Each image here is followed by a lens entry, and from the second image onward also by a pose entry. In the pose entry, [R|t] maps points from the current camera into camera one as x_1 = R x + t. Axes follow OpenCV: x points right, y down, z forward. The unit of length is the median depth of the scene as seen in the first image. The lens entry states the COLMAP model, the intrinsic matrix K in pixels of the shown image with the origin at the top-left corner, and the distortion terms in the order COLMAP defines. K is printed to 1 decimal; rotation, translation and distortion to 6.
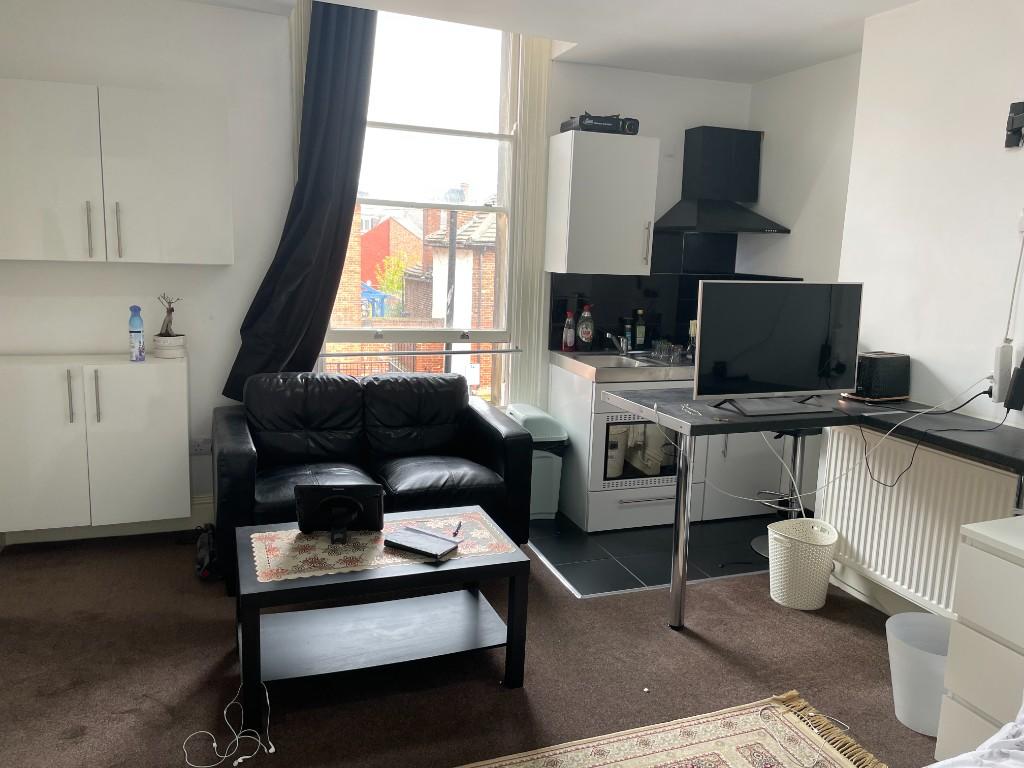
lens RADIAL K [[774.8, 0, 510.2], [0, 774.8, 381.5], [0, 0, 1]] dist [0.021274, -0.017646]
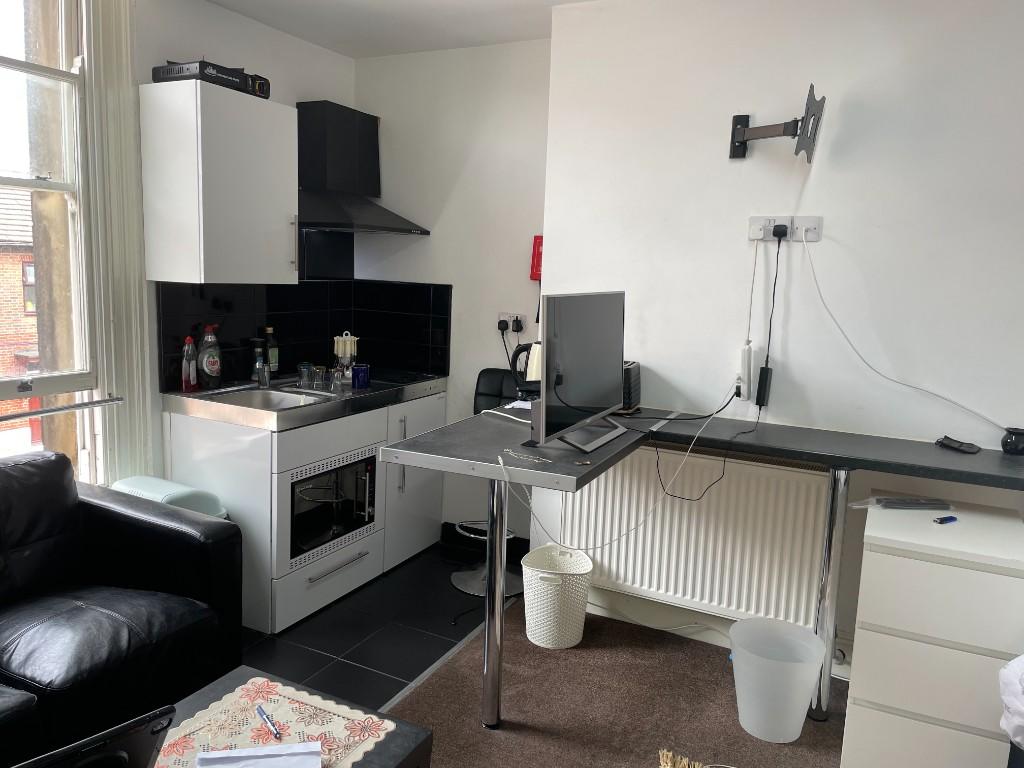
lens RADIAL K [[774.8, 0, 511.3], [0, 774.8, 381.2], [0, 0, 1]] dist [0.021274, -0.017646]
pose [[0.724726, -0.107034, 0.680673, -0.206462], [0.104799, 0.993491, 0.044642, -0.051443], [-0.681021, 0.038981, 0.731226, 0.283948]]
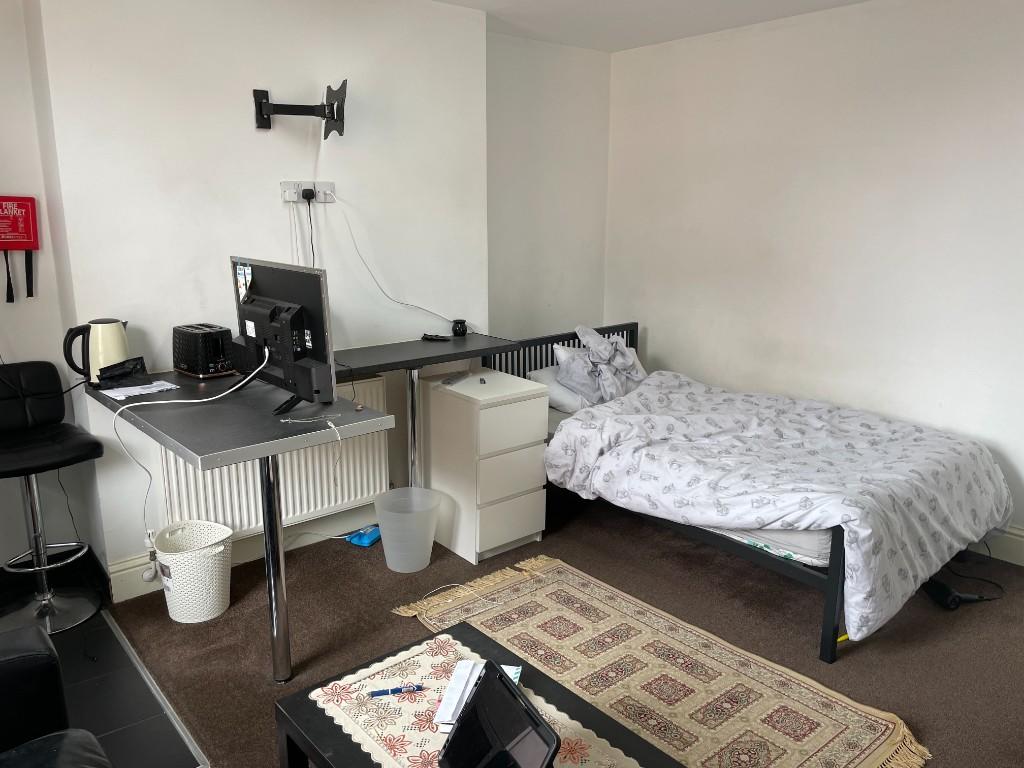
lens RADIAL K [[774.8, 0, 508.6], [0, 774.8, 381.2], [0, 0, 1]] dist [0.021274, -0.017646]
pose [[-0.346544, -0.246742, 0.905000, -0.418703], [0.145714, 0.938913, 0.311785, -0.164042], [-0.926647, 0.239919, -0.289421, 0.695271]]
